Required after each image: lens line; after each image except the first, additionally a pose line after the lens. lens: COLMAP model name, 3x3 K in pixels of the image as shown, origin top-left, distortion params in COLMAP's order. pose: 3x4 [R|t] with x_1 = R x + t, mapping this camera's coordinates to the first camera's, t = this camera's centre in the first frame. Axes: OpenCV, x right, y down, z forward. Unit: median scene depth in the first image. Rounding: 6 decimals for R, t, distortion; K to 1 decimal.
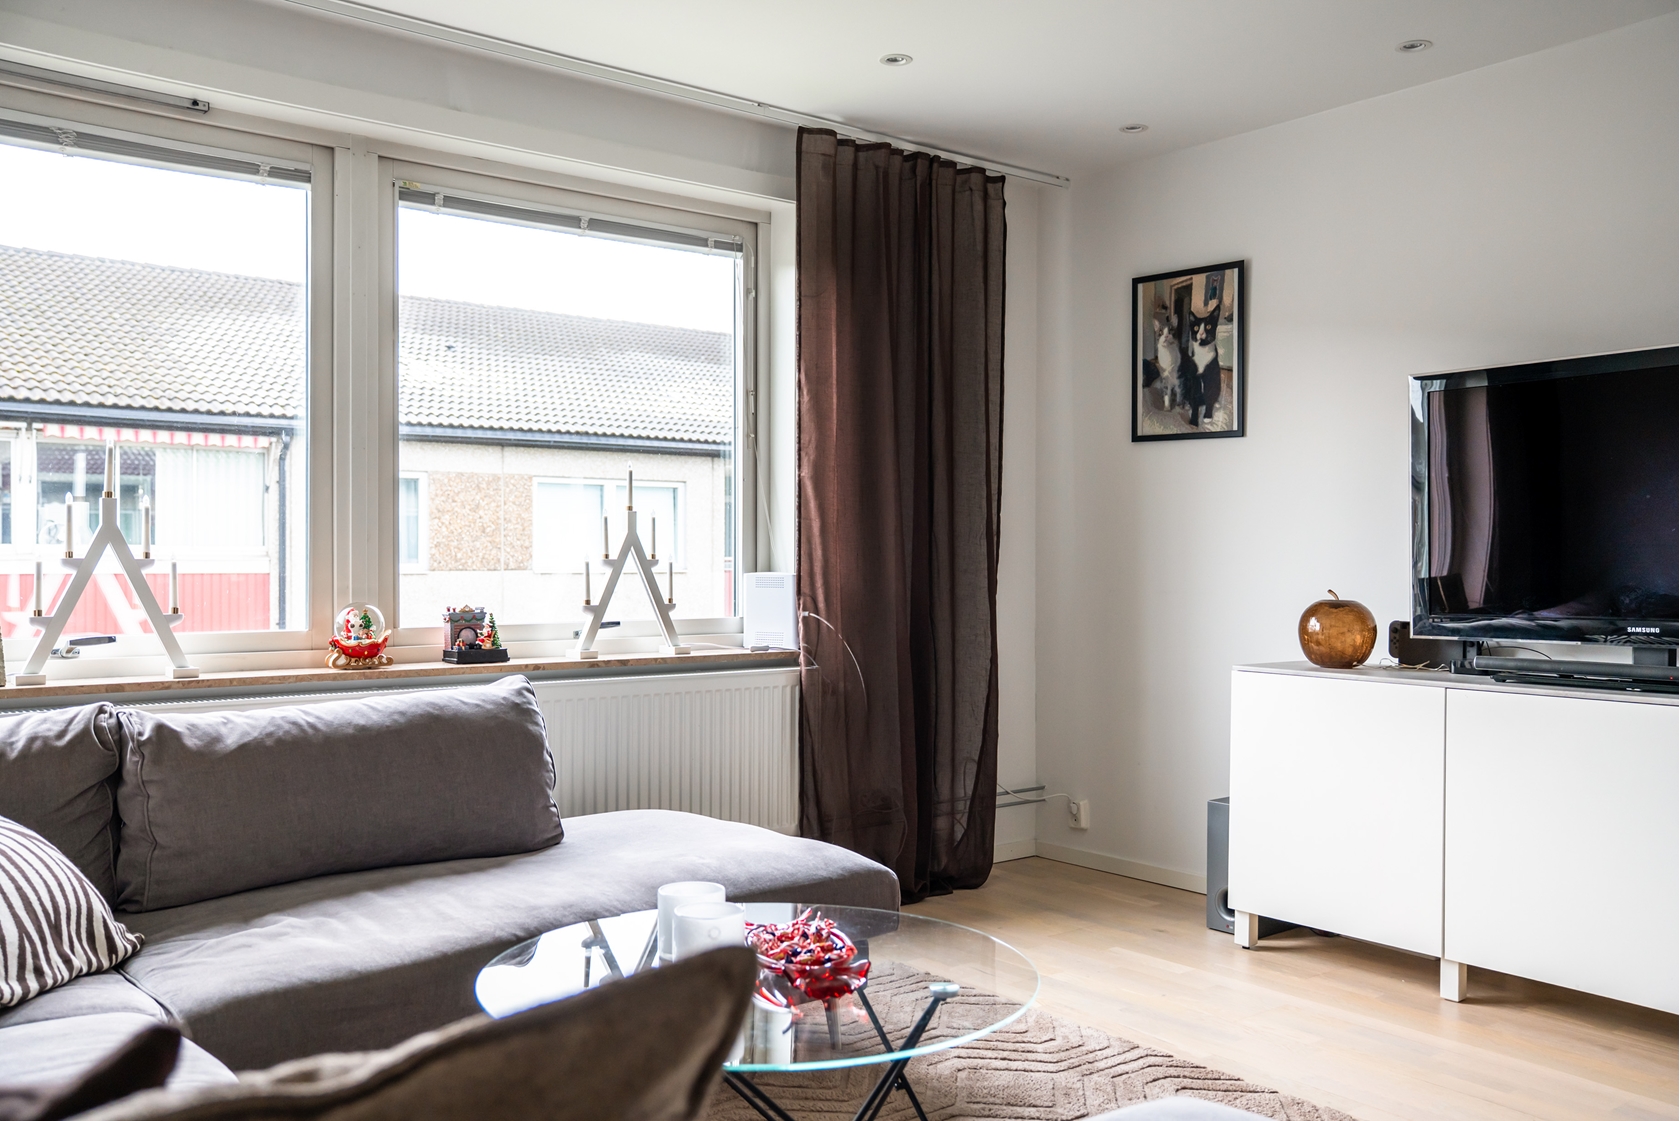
lens RADIAL K [[1414.2, 0, 840.0], [0, 1414.2, 560.5], [0, 0, 1]] dist [0.014398, 0.011951]
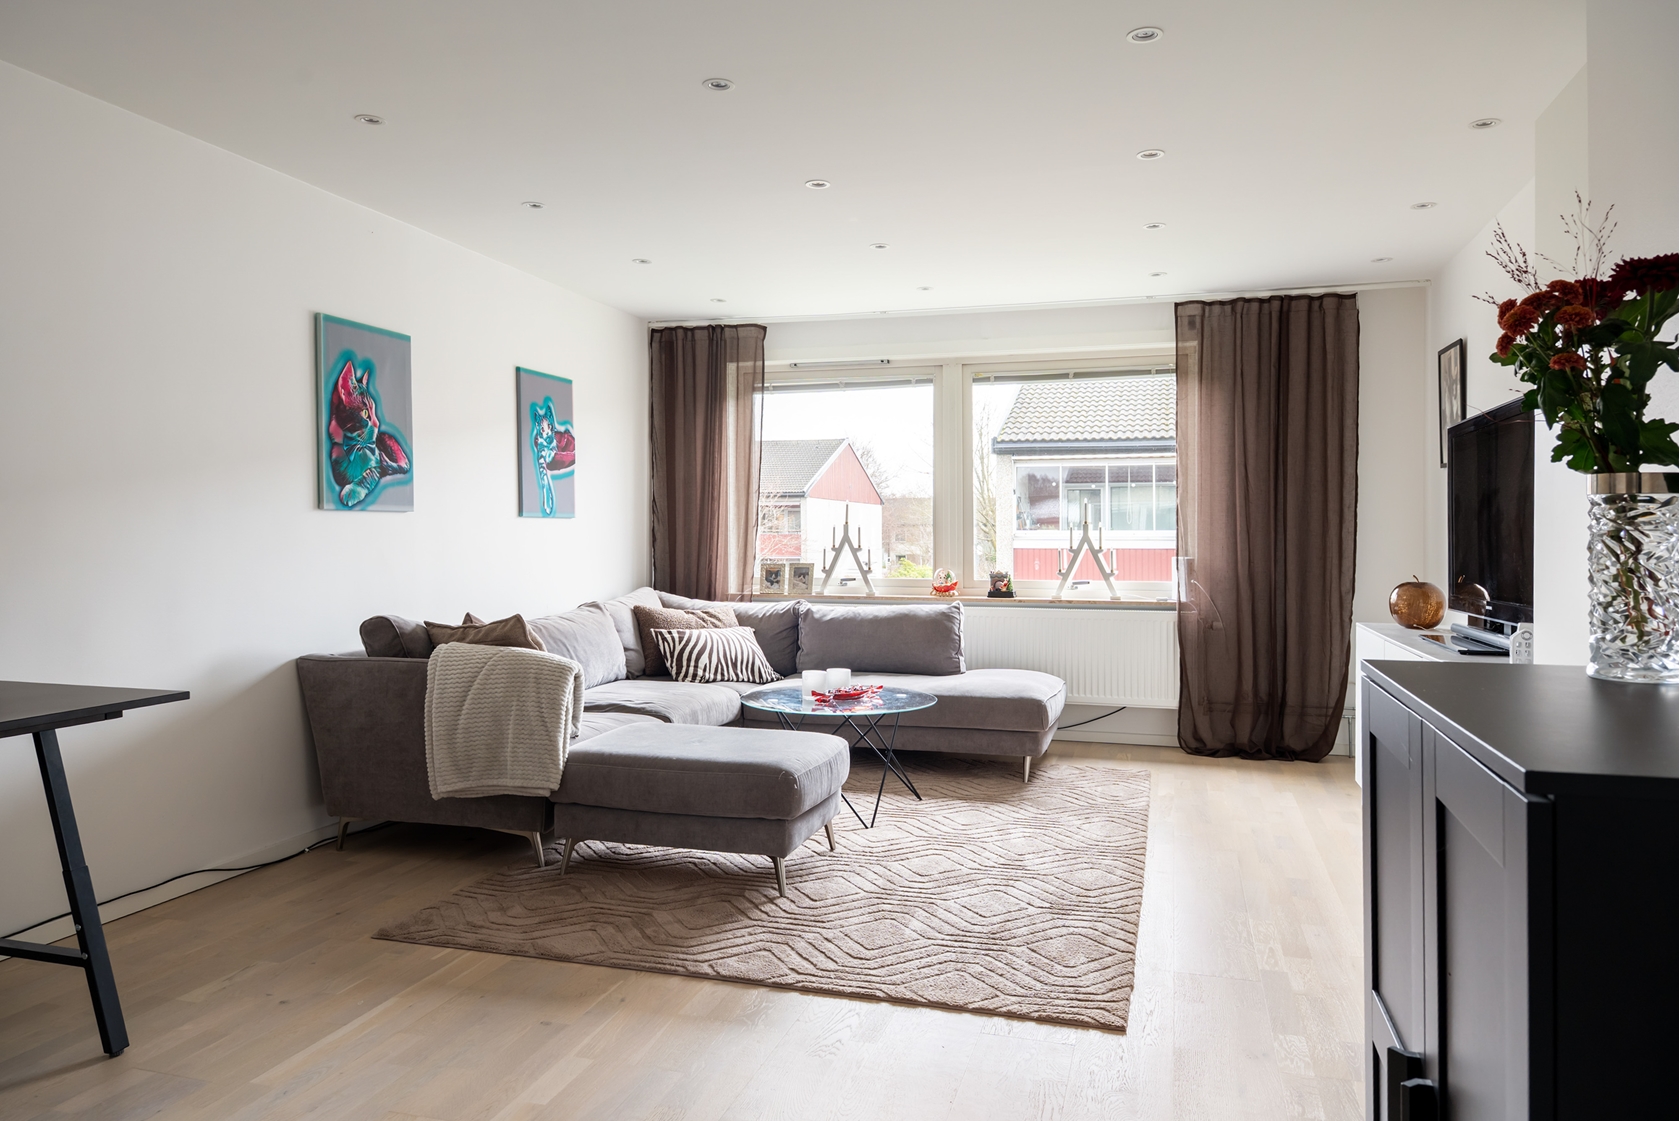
lens RADIAL K [[1164.0, 0, 840.0], [0, 1164.0, 560.5], [0, 0, 1]] dist [0.000744, 0.000104]
pose [[0.577932, 0.020023, -0.815839, 1.065568], [0.001252, 0.999676, 0.025422, -0.028537], [0.816084, -0.015714, 0.577720, -0.206605]]
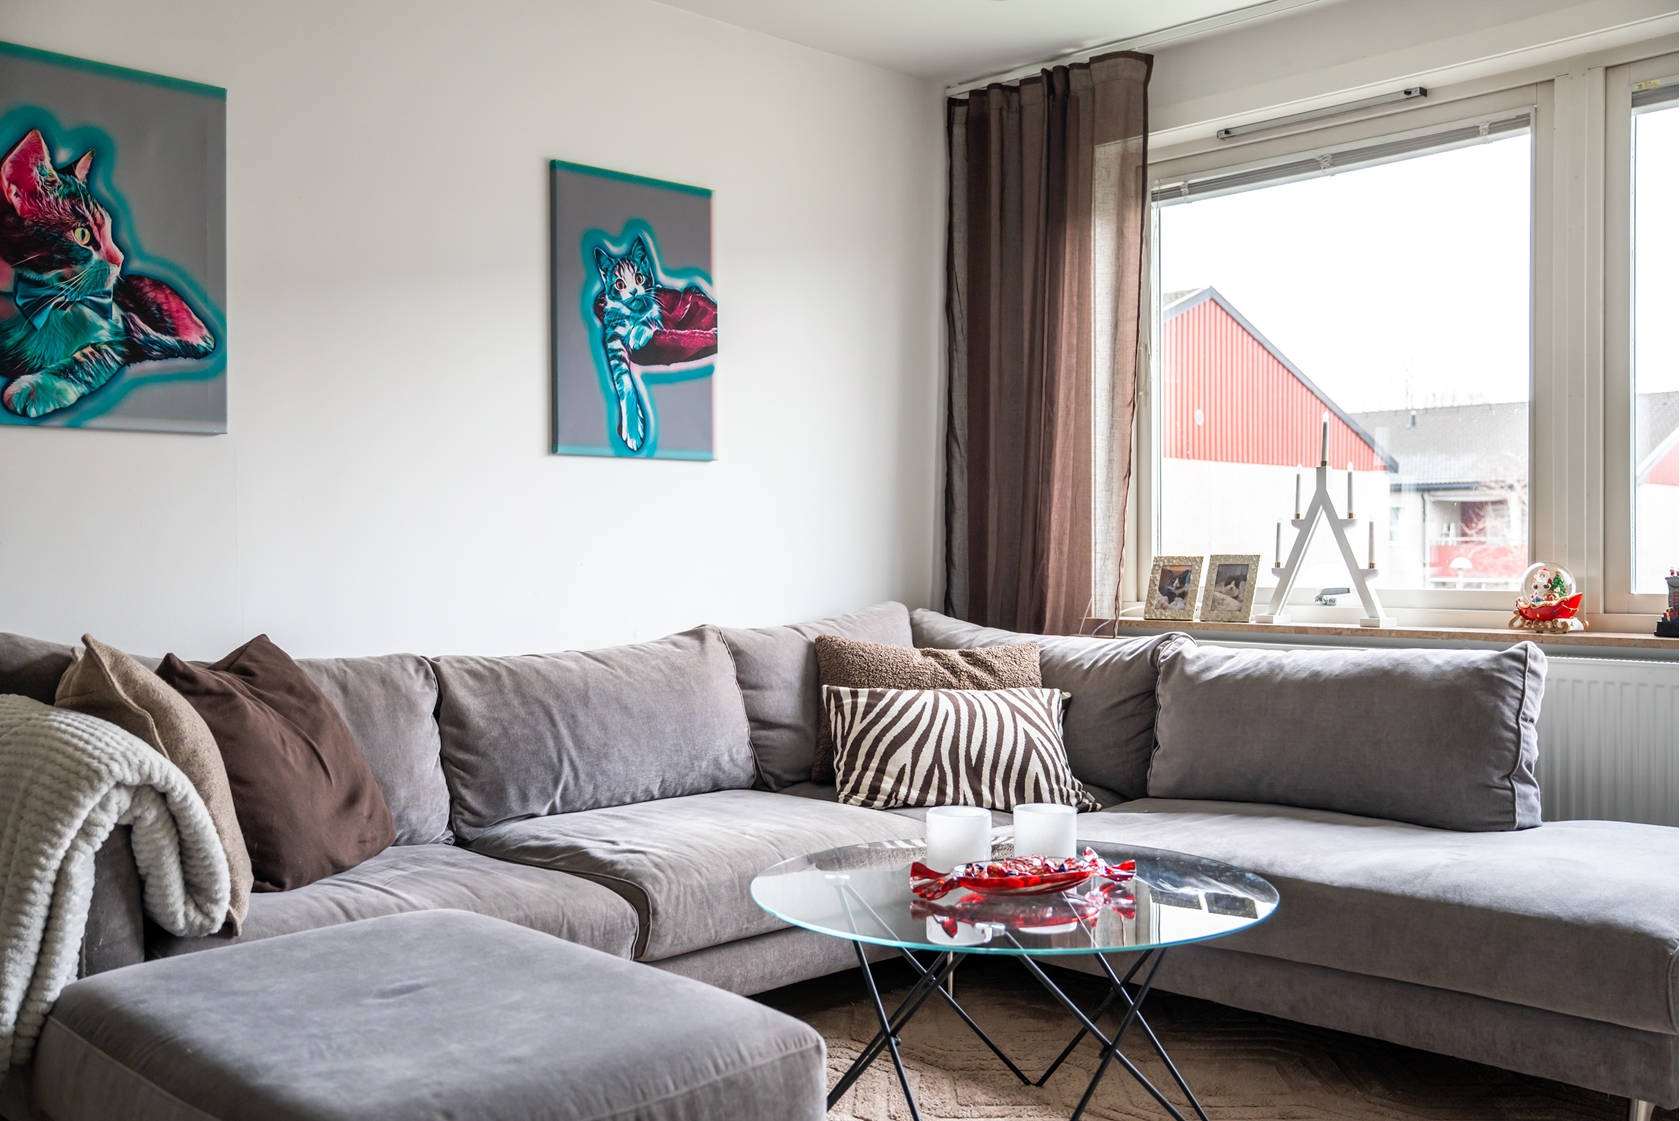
lens RADIAL K [[1635.6, 0, 840.0], [0, 1635.6, 560.5], [0, 0, 1]] dist [-0.070624, 0.207380]
pose [[0.102470, 0.005436, -0.994721, 0.672056], [0.006983, 0.999957, 0.006184, 0.018368], [0.994712, -0.007579, 0.102427, 0.416742]]
